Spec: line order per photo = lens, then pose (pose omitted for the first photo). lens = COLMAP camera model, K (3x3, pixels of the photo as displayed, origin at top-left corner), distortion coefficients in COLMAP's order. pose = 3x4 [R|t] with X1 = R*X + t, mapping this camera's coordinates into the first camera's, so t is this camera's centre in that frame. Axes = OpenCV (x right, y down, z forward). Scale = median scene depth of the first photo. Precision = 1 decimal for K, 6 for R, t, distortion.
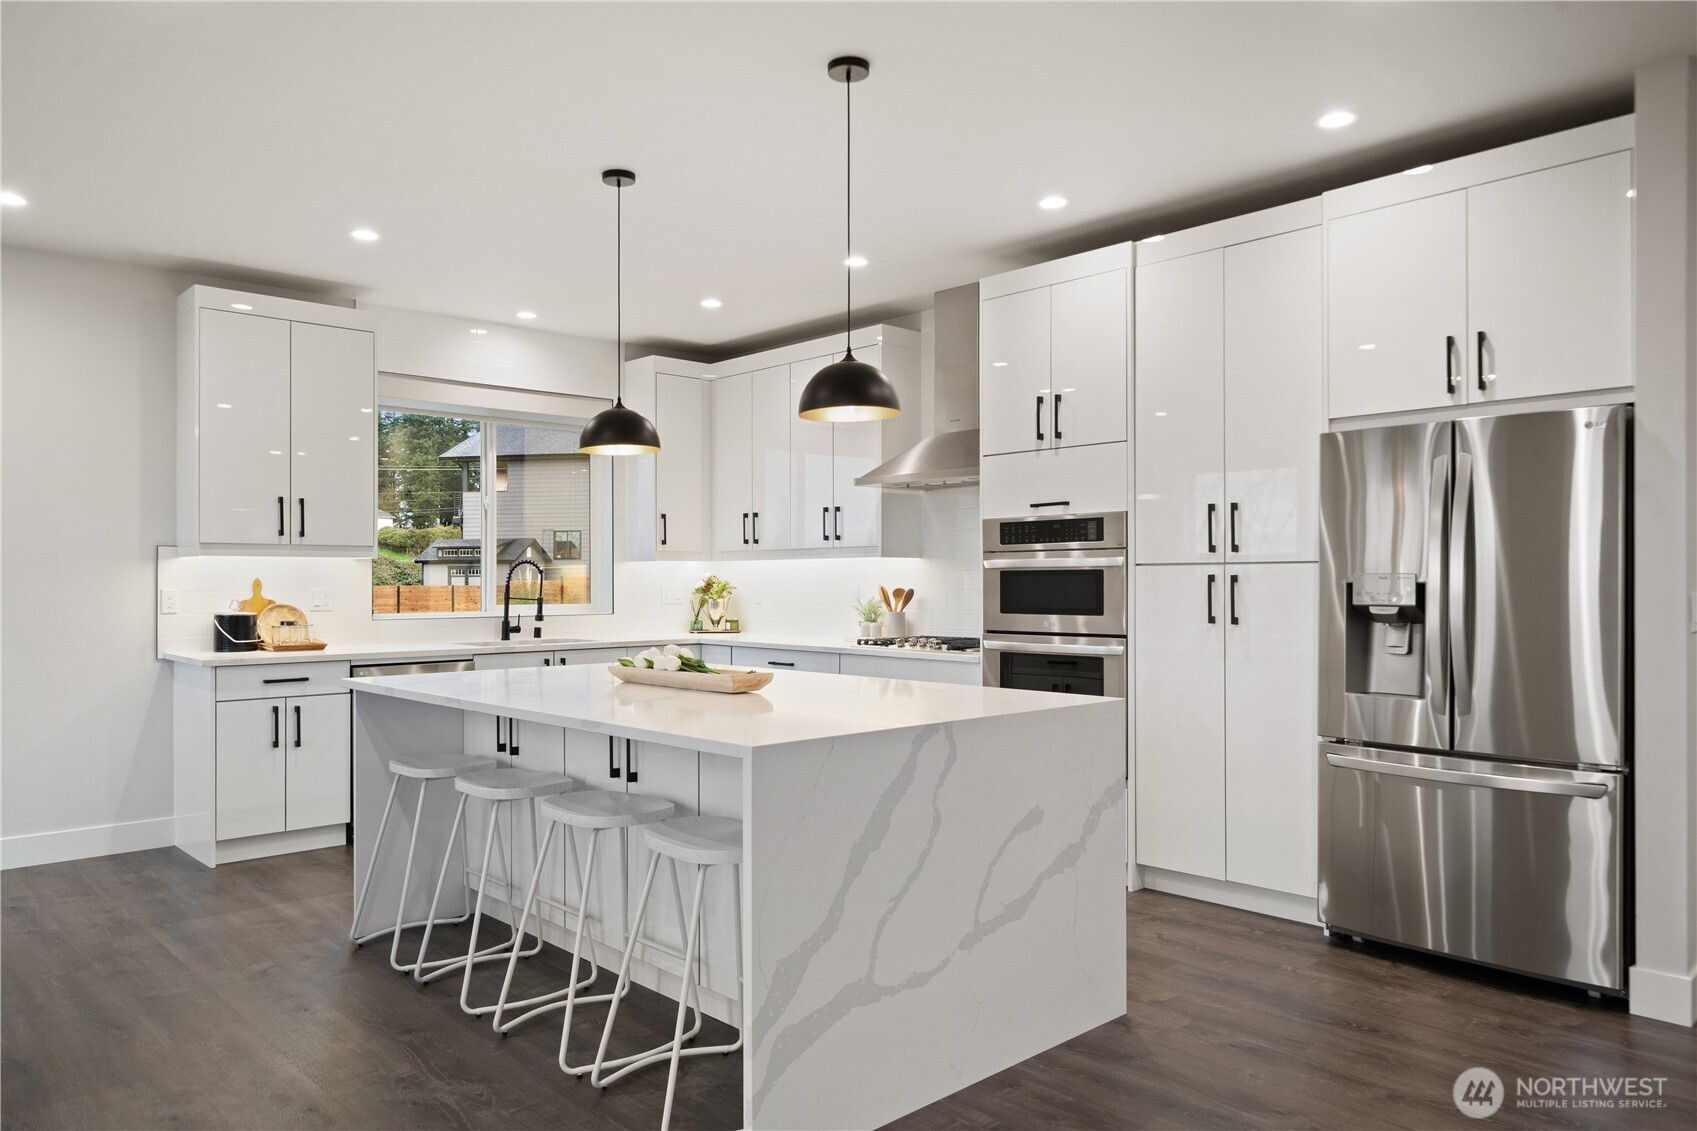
lens RADIAL K [[1131.6, 0, 830.7], [0, 1131.6, 568.1], [0, 0, 1]] dist [0.001544, 0.000241]
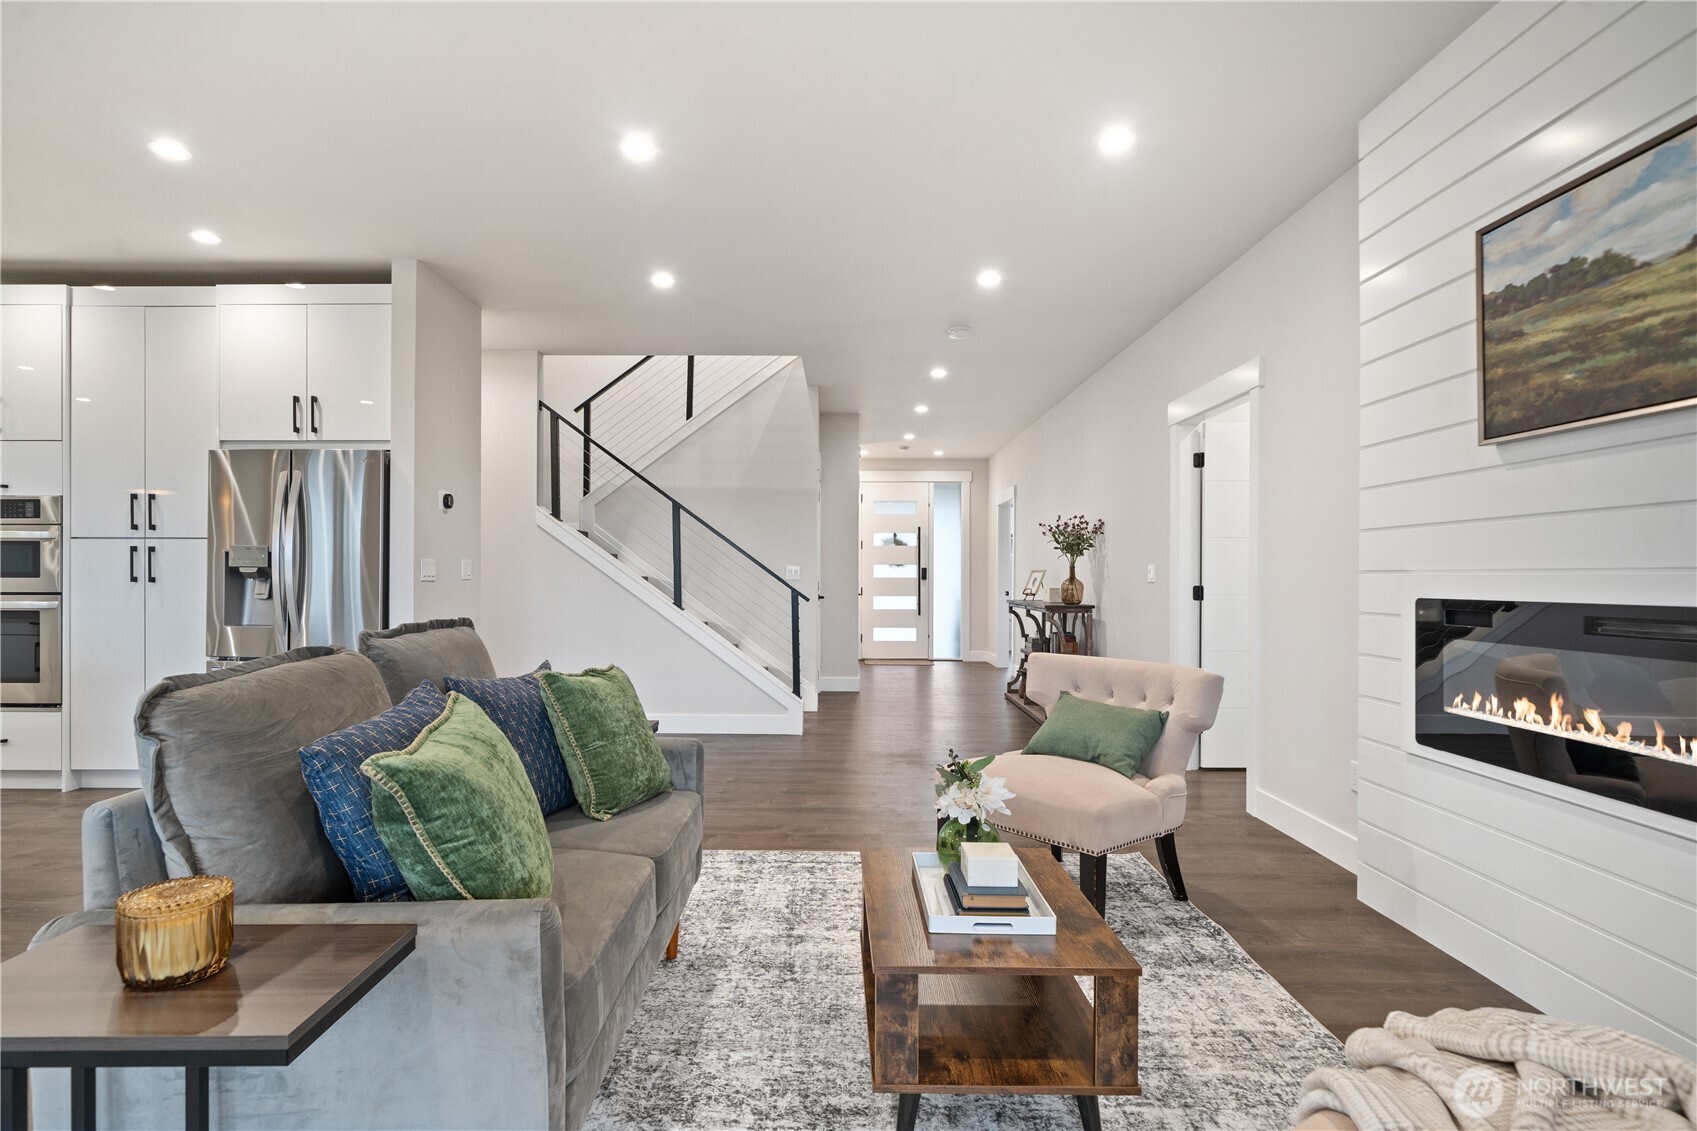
lens RADIAL K [[846.6, 0, 820.3], [0, 846.6, 576.4], [0, 0, 1]] dist [-0.001791, 0.000115]
pose [[0.691522, 0.007260, 0.722319, 0.187182], [-0.014526, 0.999887, 0.003857, 0.028499], [-0.722210, -0.013160, 0.691549, -0.318874]]
